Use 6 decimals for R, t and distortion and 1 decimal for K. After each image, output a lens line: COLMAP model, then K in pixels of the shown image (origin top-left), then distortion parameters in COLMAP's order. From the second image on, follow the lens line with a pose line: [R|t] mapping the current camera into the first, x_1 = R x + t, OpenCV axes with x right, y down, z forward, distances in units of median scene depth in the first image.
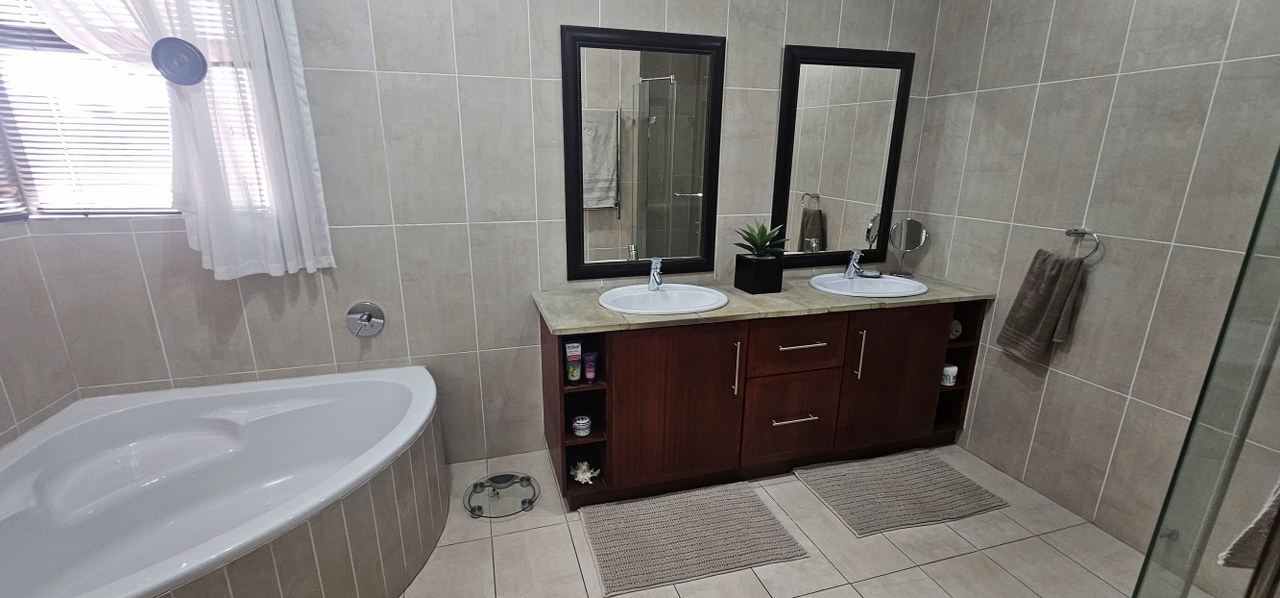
lens RADIAL K [[523.6, 0, 633.3], [0, 523.6, 309.4], [0, 0, 1]] dist [0.001628, -0.000045]
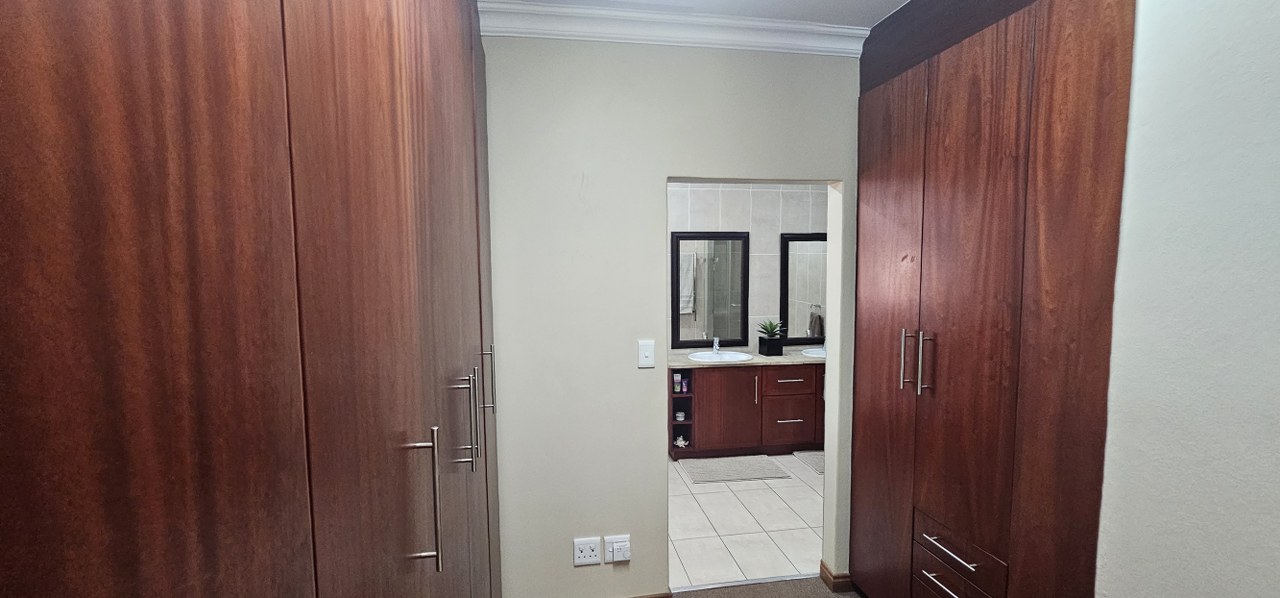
lens RADIAL K [[523.6, 0, 629.5], [0, 523.6, 303.9], [0, 0, 1]] dist [0.001628, -0.000045]
pose [[0.989891, -0.004901, -0.141743, -0.001075], [-0.025179, 0.977454, -0.209641, 0.196471], [0.139574, 0.211091, 0.967450, -0.969722]]
